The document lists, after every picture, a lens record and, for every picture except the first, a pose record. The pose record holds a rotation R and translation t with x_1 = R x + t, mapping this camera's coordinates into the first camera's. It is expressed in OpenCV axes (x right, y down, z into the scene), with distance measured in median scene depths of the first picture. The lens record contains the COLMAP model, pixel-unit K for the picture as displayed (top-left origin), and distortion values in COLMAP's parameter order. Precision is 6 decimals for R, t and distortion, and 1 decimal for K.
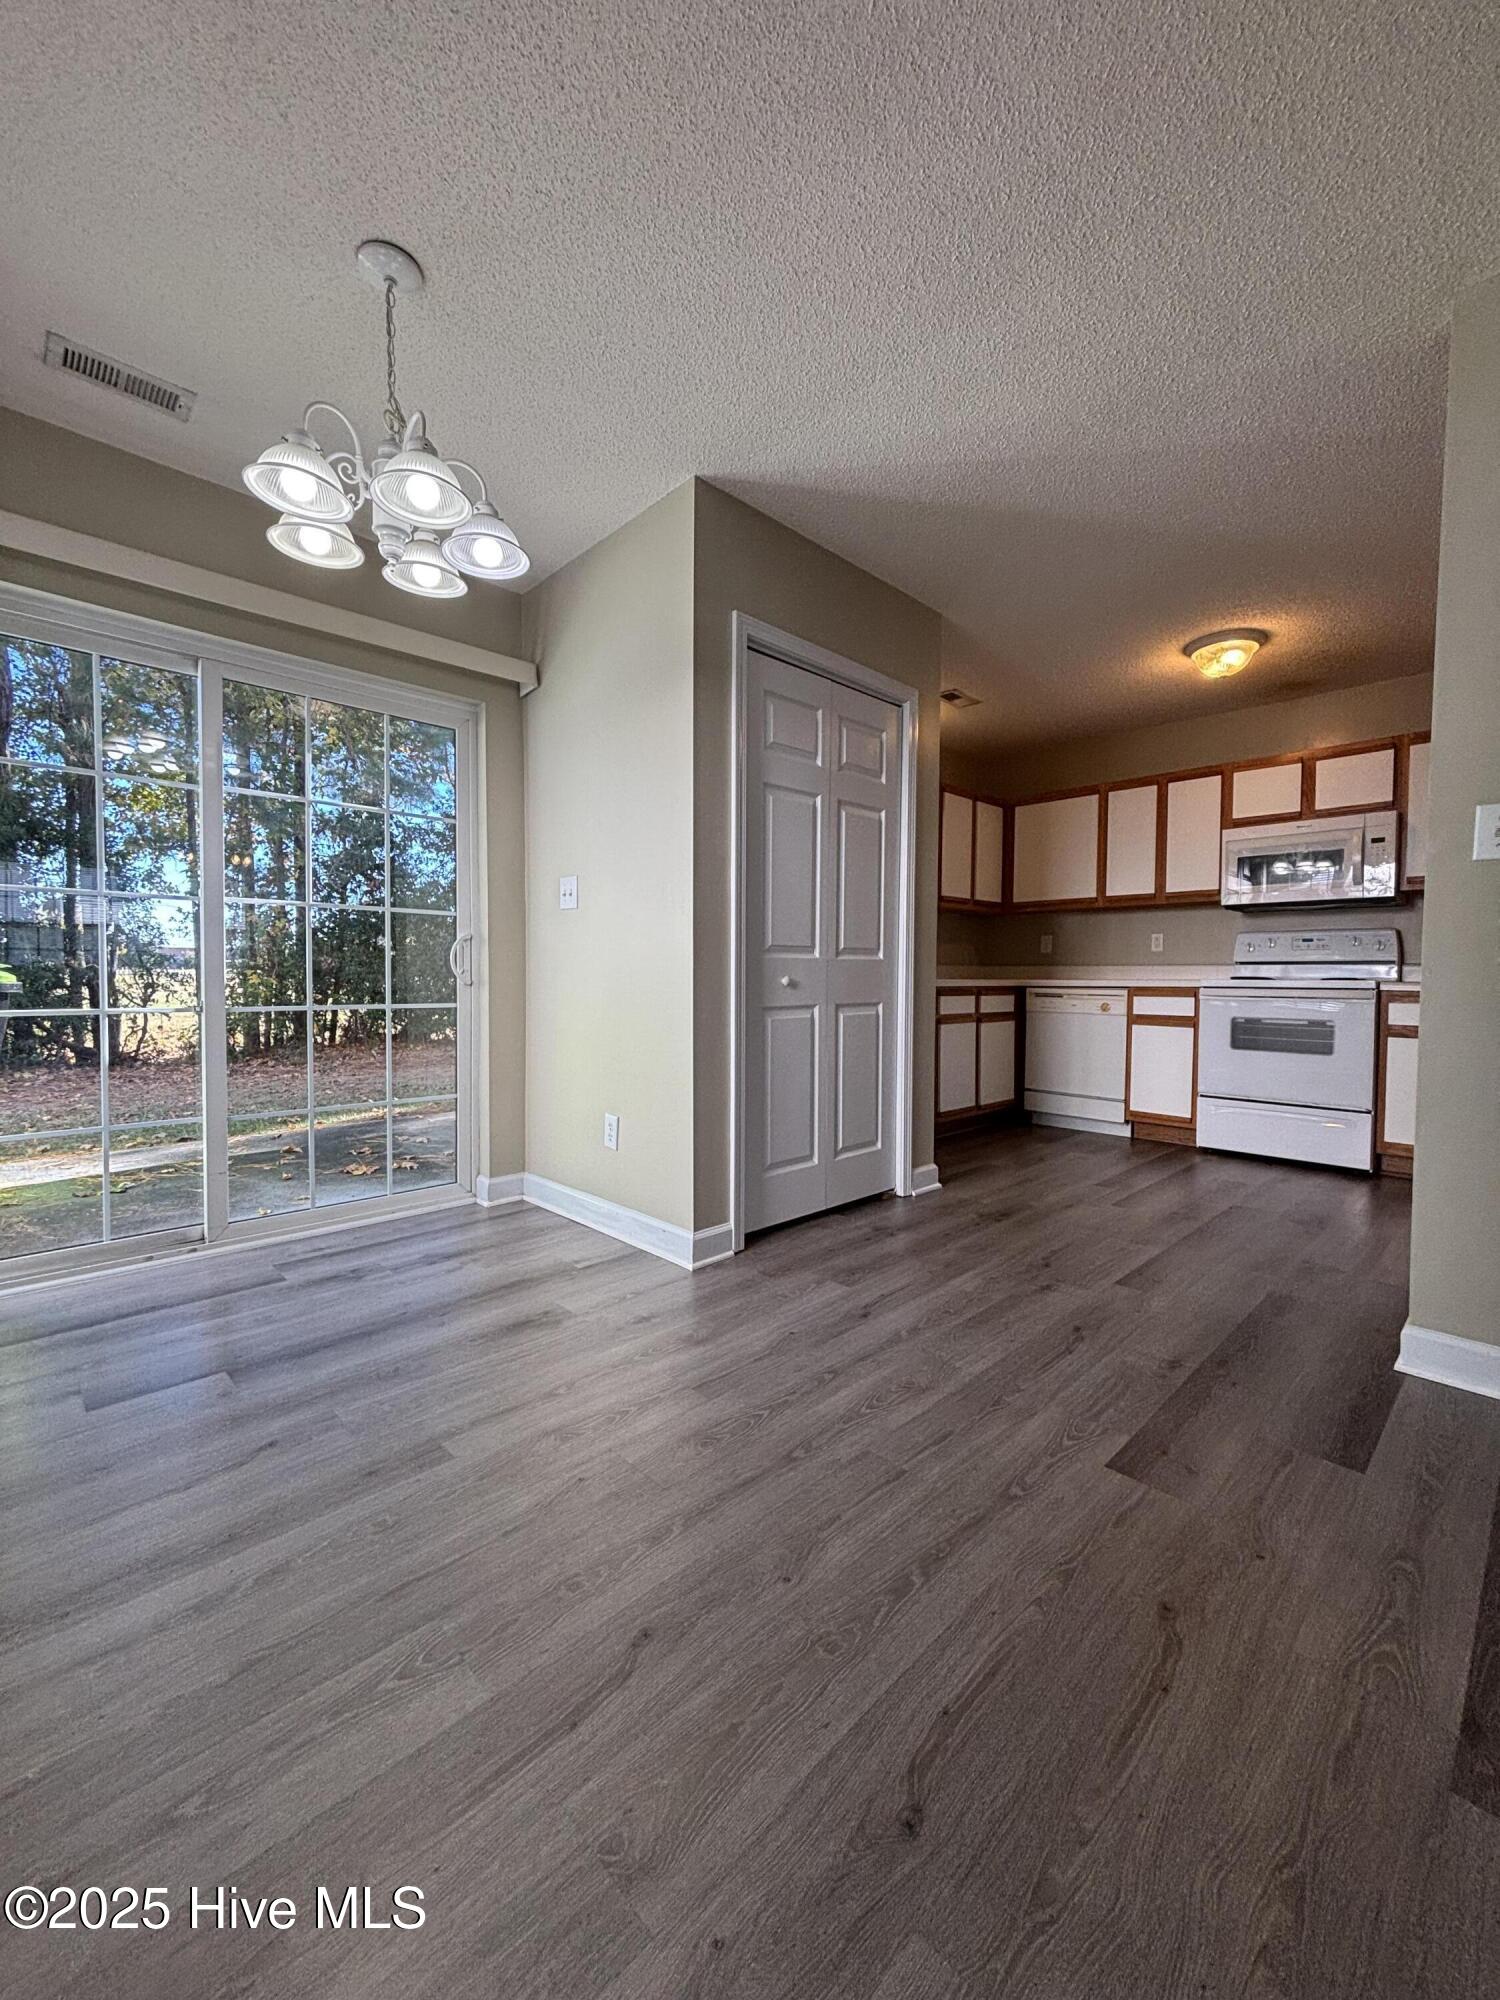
lens RADIAL K [[793.6, 0, 750.3], [0, 793.6, 1001.1], [0, 0, 1]] dist [-0.013132, 0.000112]
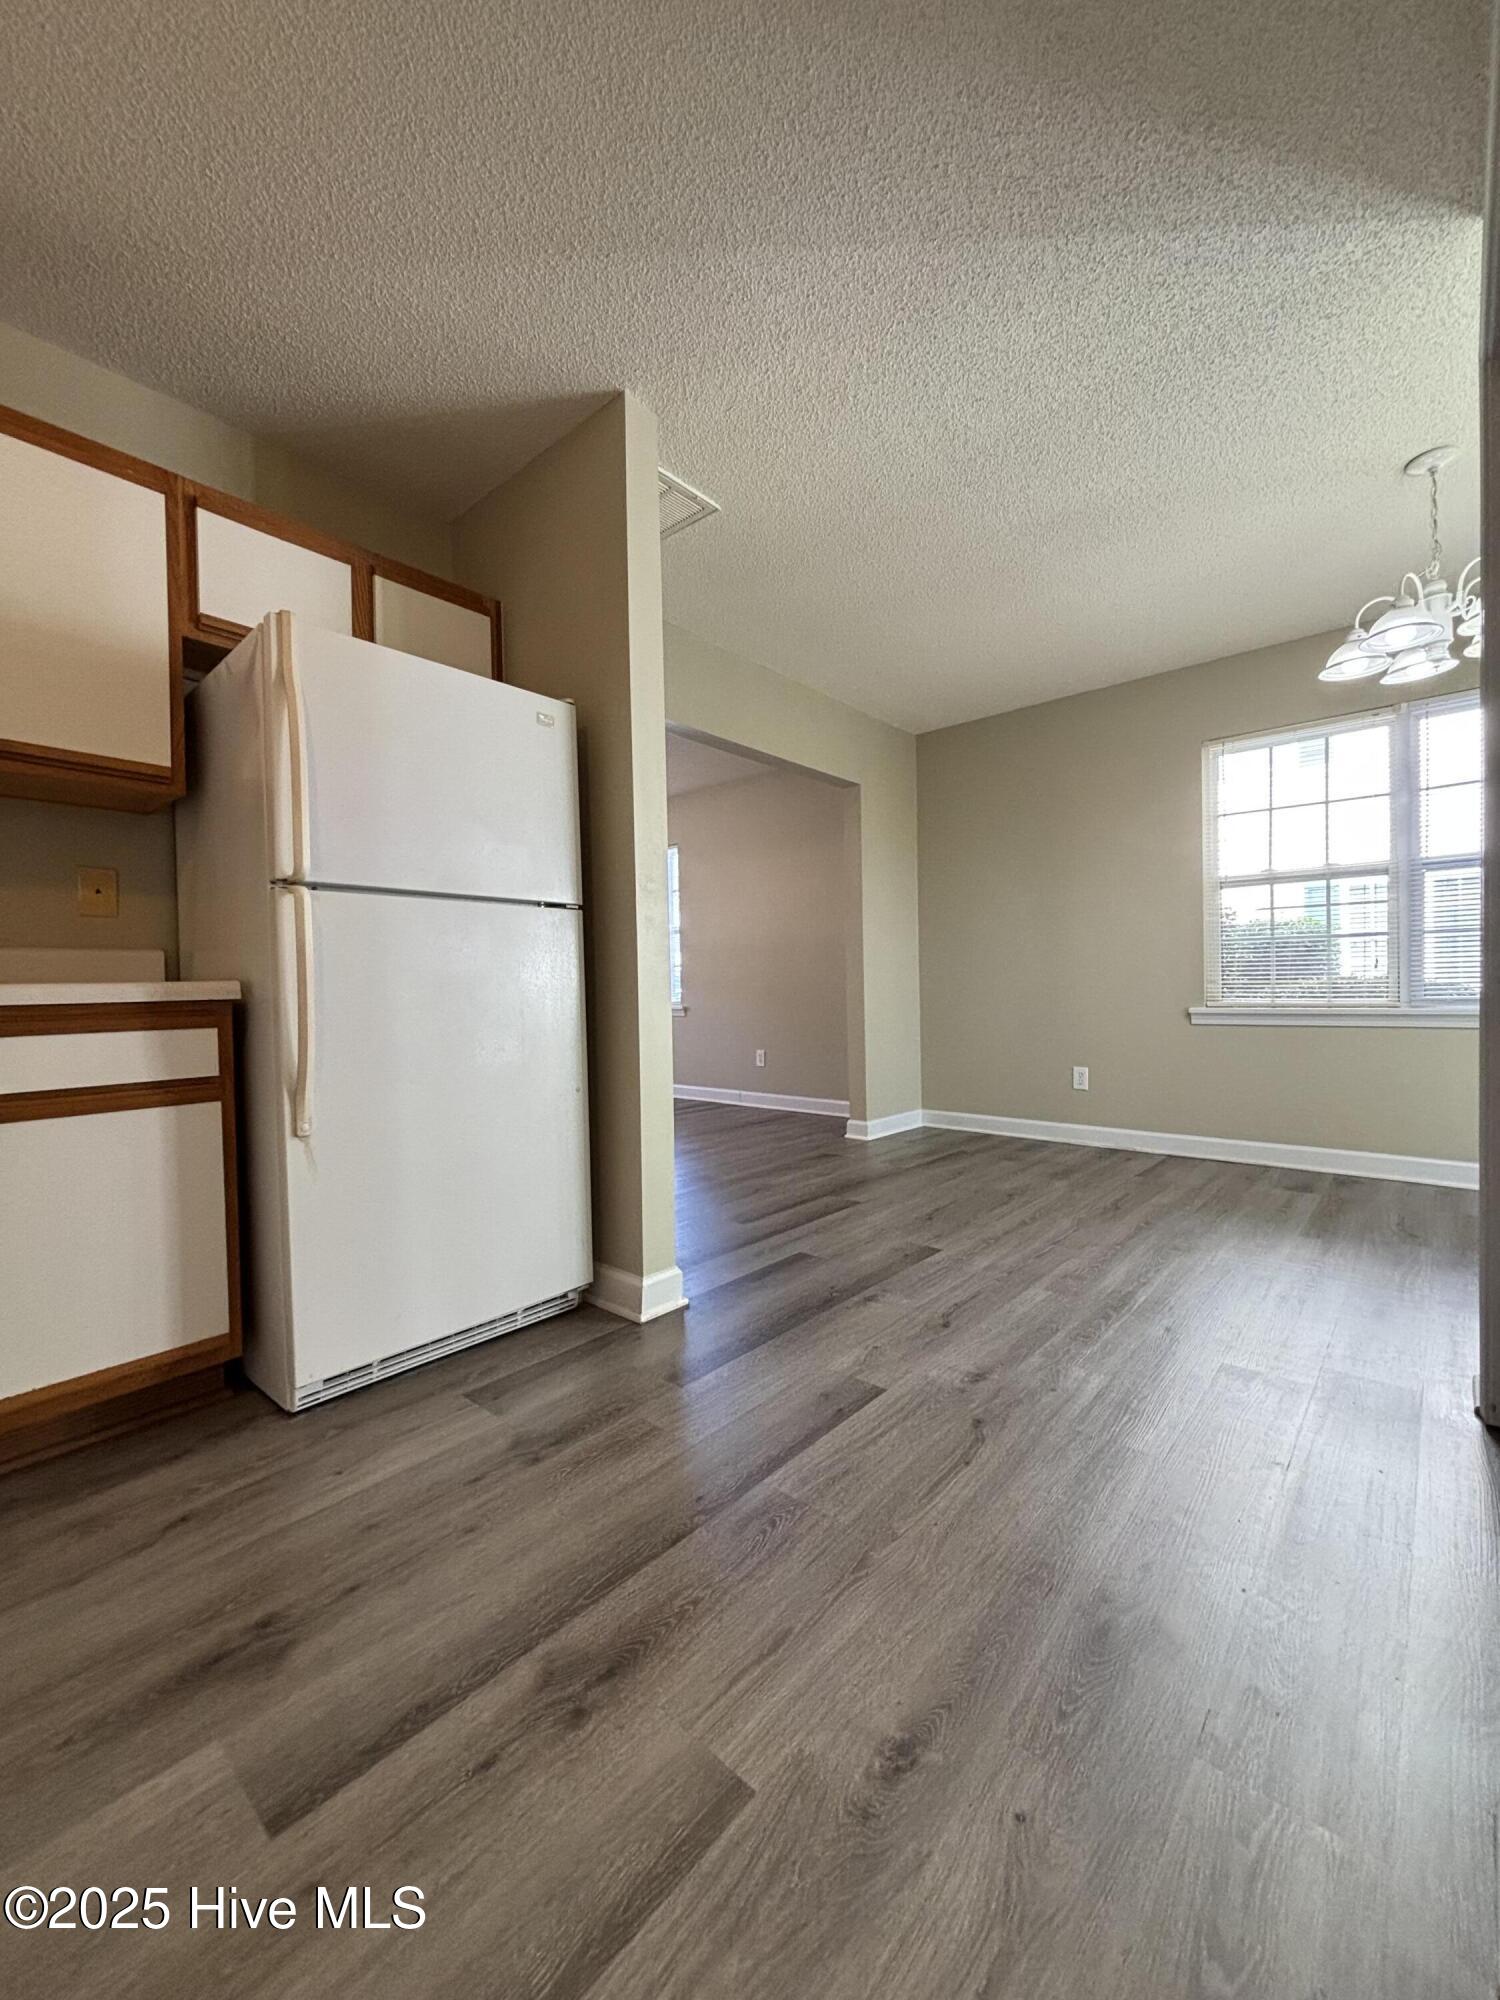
lens RADIAL K [[793.6, 0, 754.7], [0, 793.6, 1001.9], [0, 0, 1]] dist [-0.013132, 0.000112]
pose [[-0.996129, 0.008785, -0.087464, 0.301169], [0.004020, 0.998505, 0.054507, -0.015984], [0.087812, 0.053944, -0.994675, 0.794702]]
